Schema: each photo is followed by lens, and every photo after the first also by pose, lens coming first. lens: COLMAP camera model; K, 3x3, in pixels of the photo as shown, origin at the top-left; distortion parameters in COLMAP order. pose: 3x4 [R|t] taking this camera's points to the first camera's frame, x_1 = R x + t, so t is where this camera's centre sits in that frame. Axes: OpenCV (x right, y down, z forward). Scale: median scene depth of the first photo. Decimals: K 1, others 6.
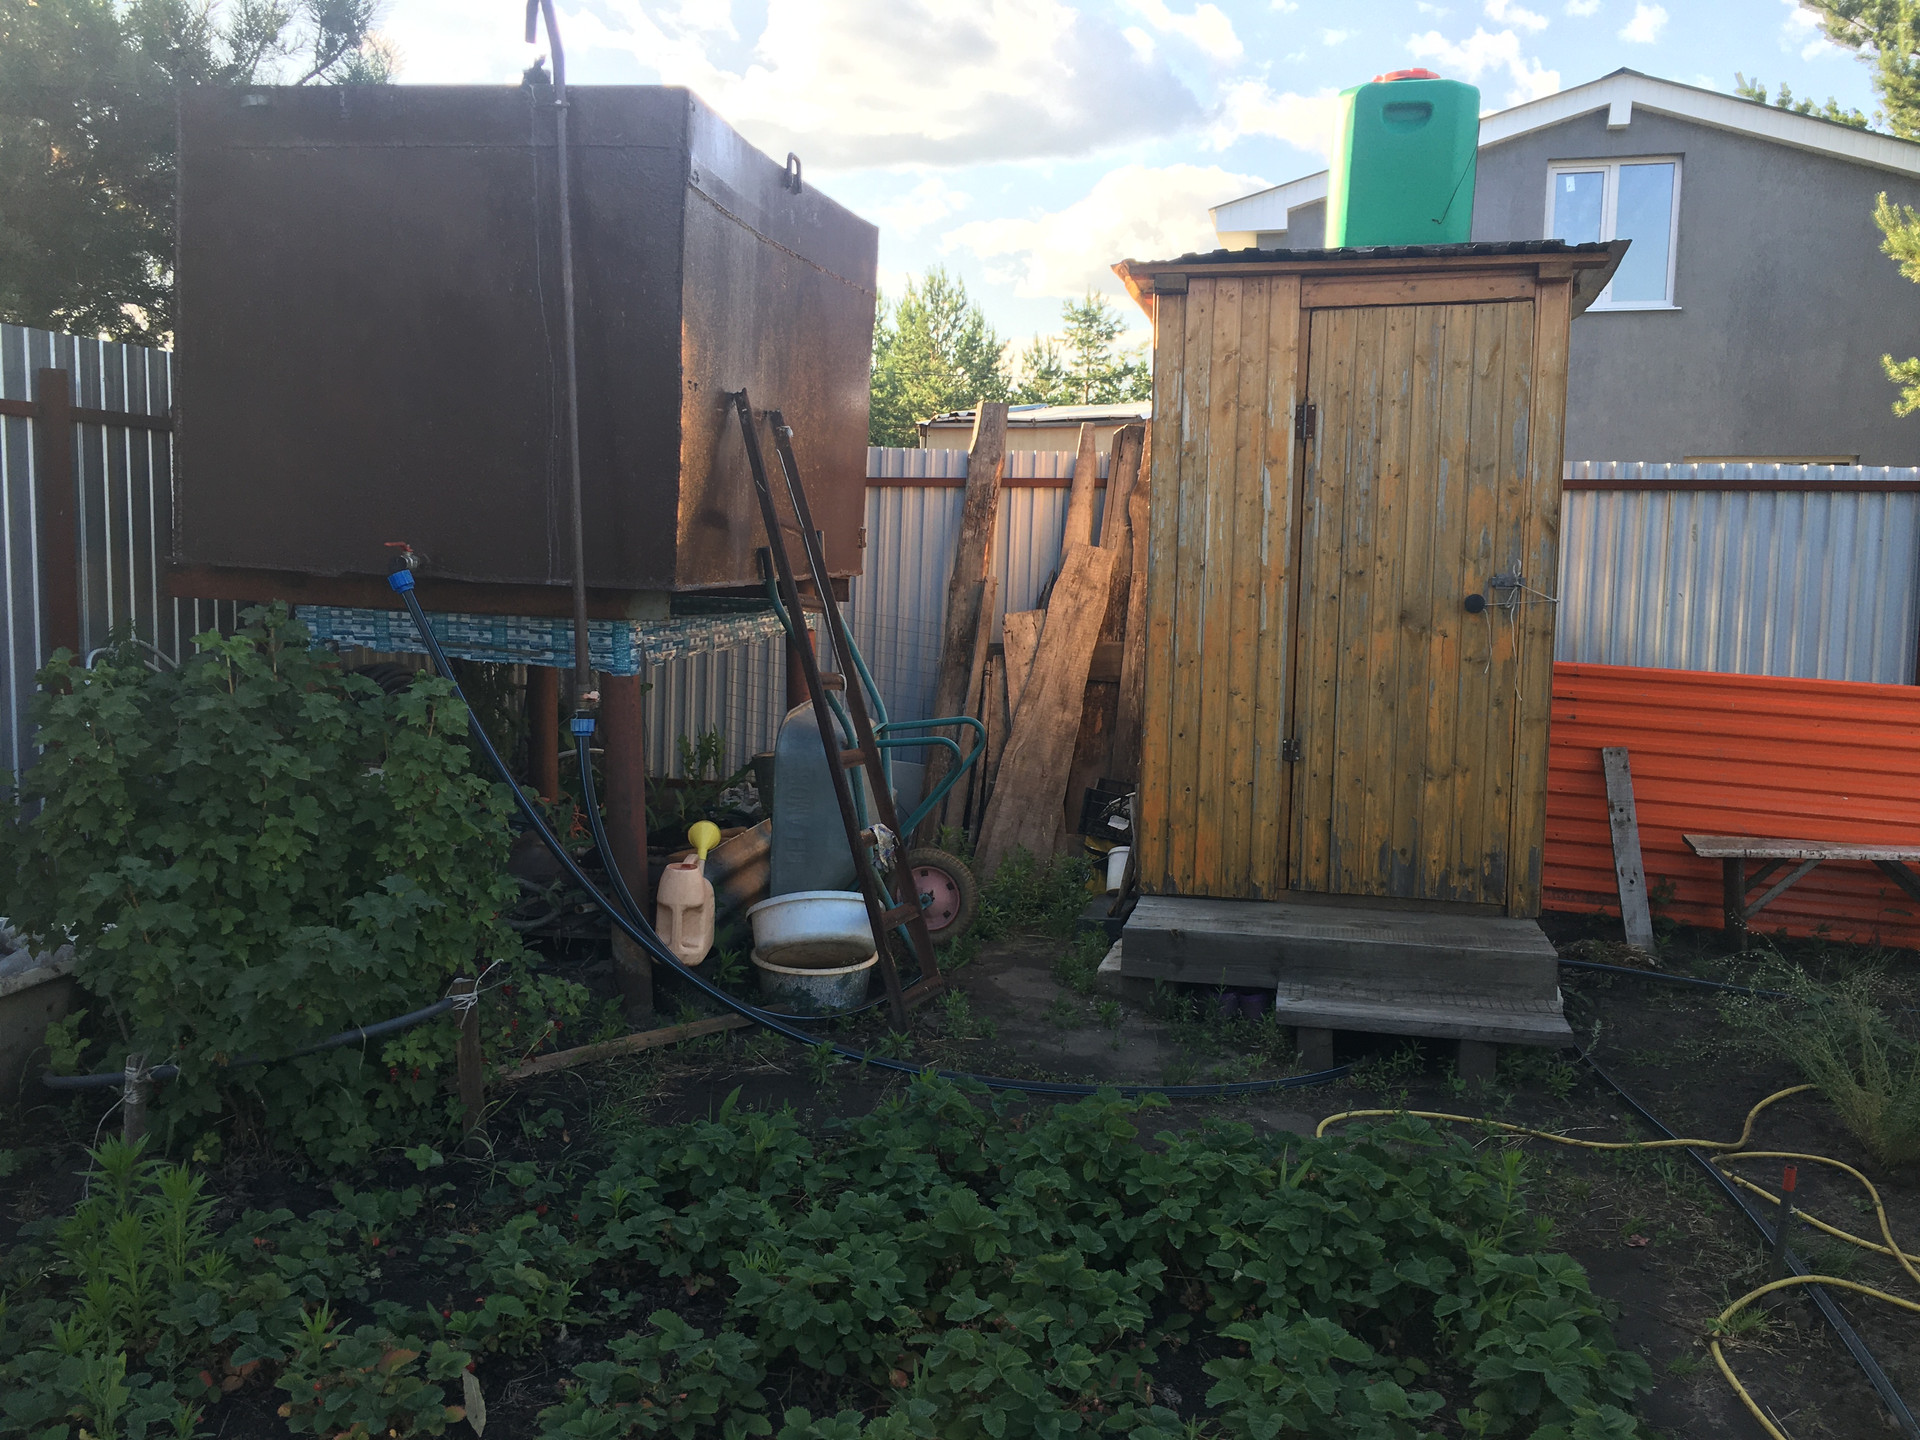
lens RADIAL K [[1628.9, 0, 959.1], [0, 1628.9, 712.9], [0, 0, 1]] dist [0.055226, -0.057971]
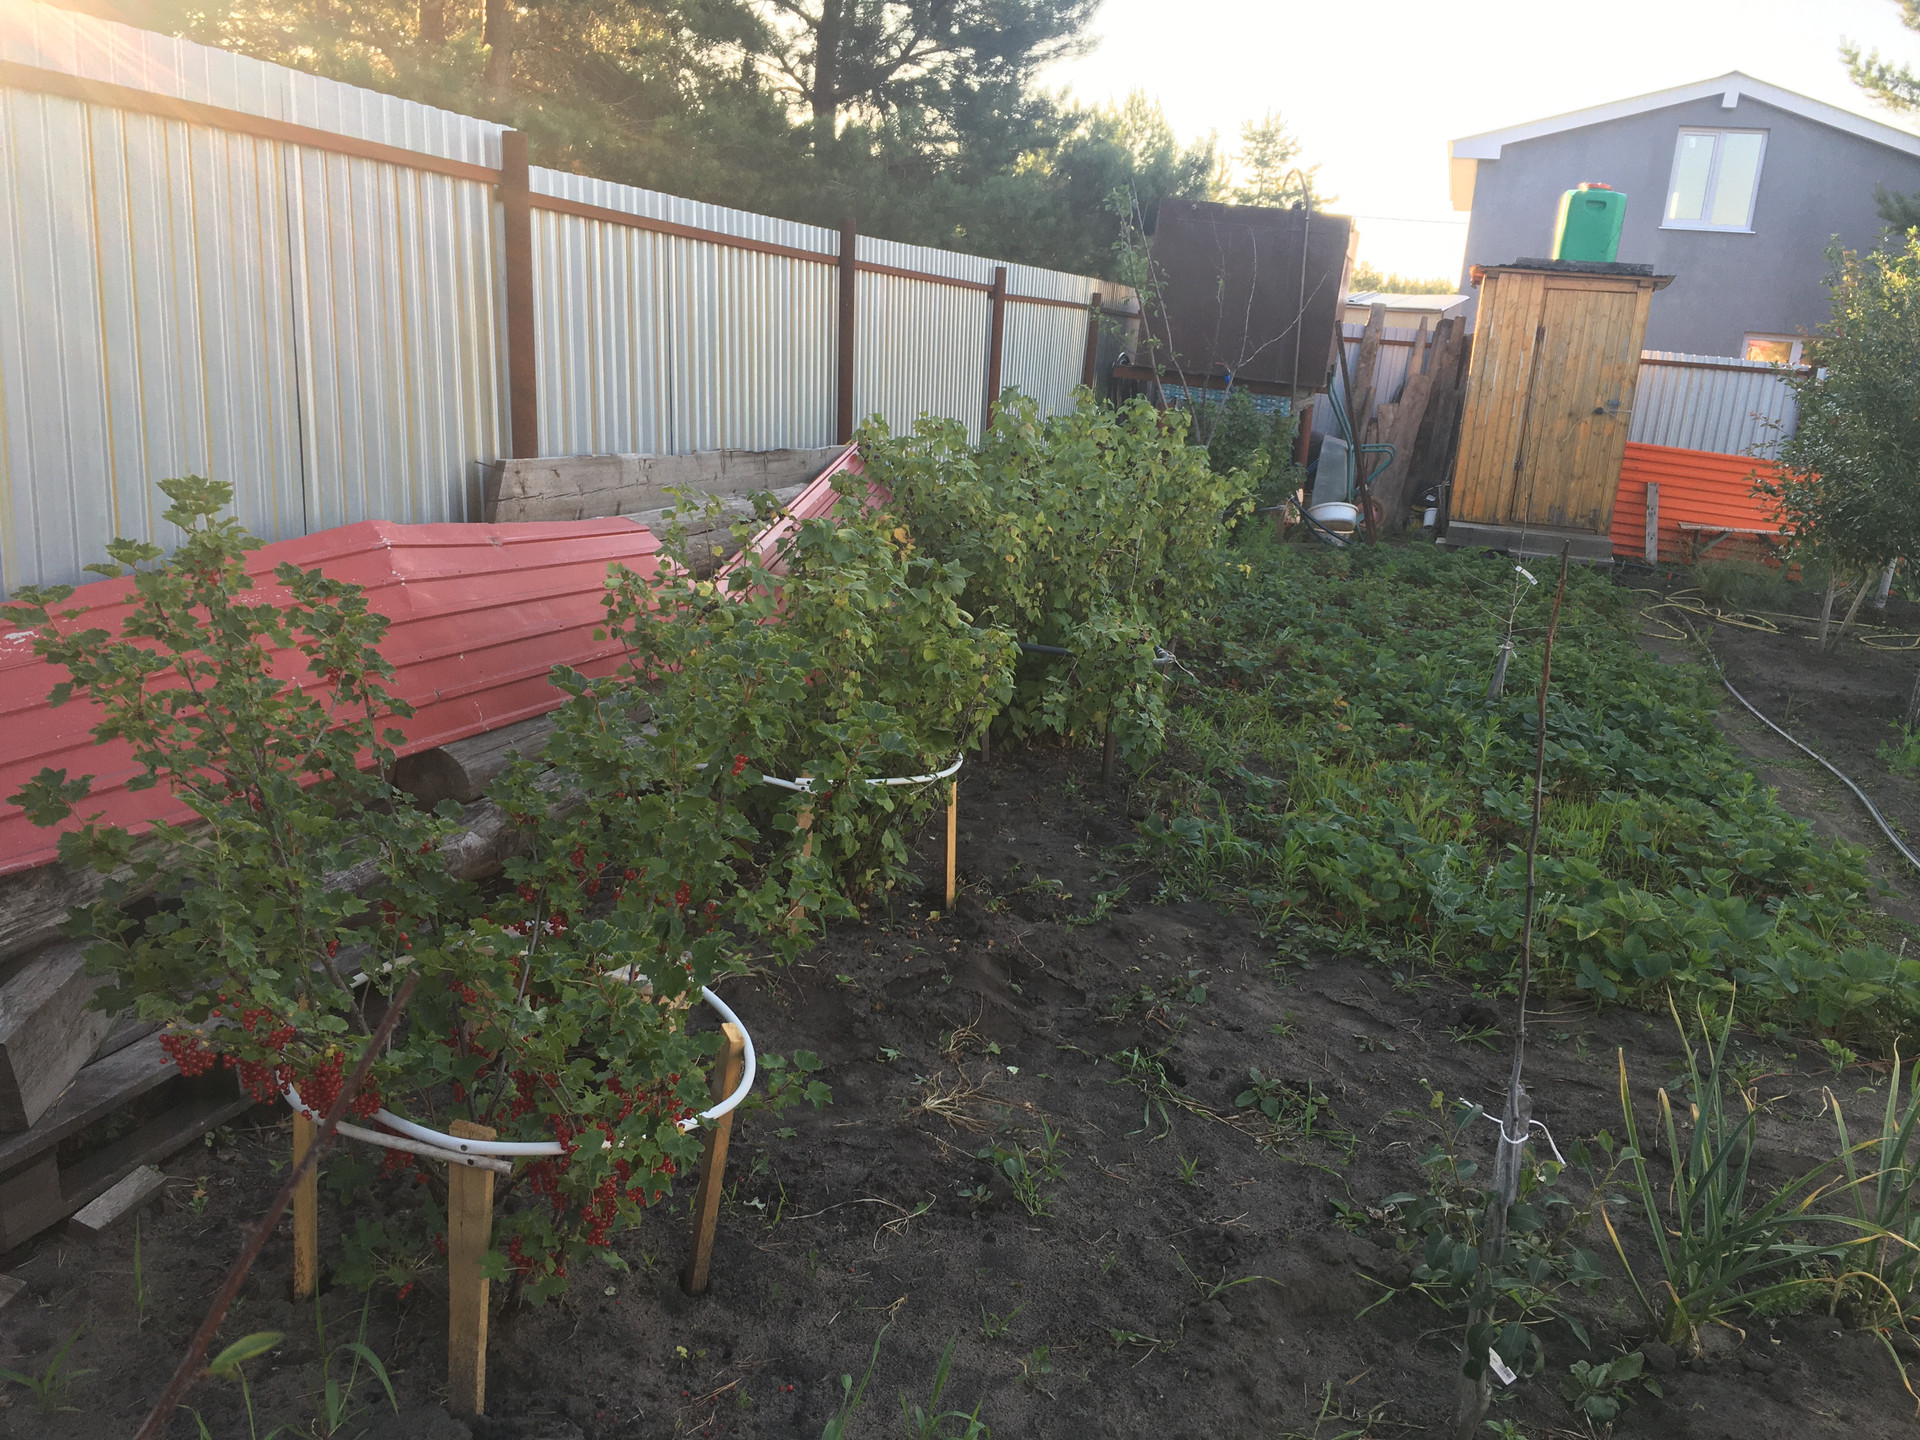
lens RADIAL K [[1628.9, 0, 962.6], [0, 1628.9, 724.0], [0, 0, 1]] dist [0.055226, -0.057971]
pose [[0.996282, 0.076116, -0.040366, -0.534075], [-0.070084, 0.988477, 0.134166, 0.141378], [0.050113, -0.130838, 0.990136, -1.651608]]
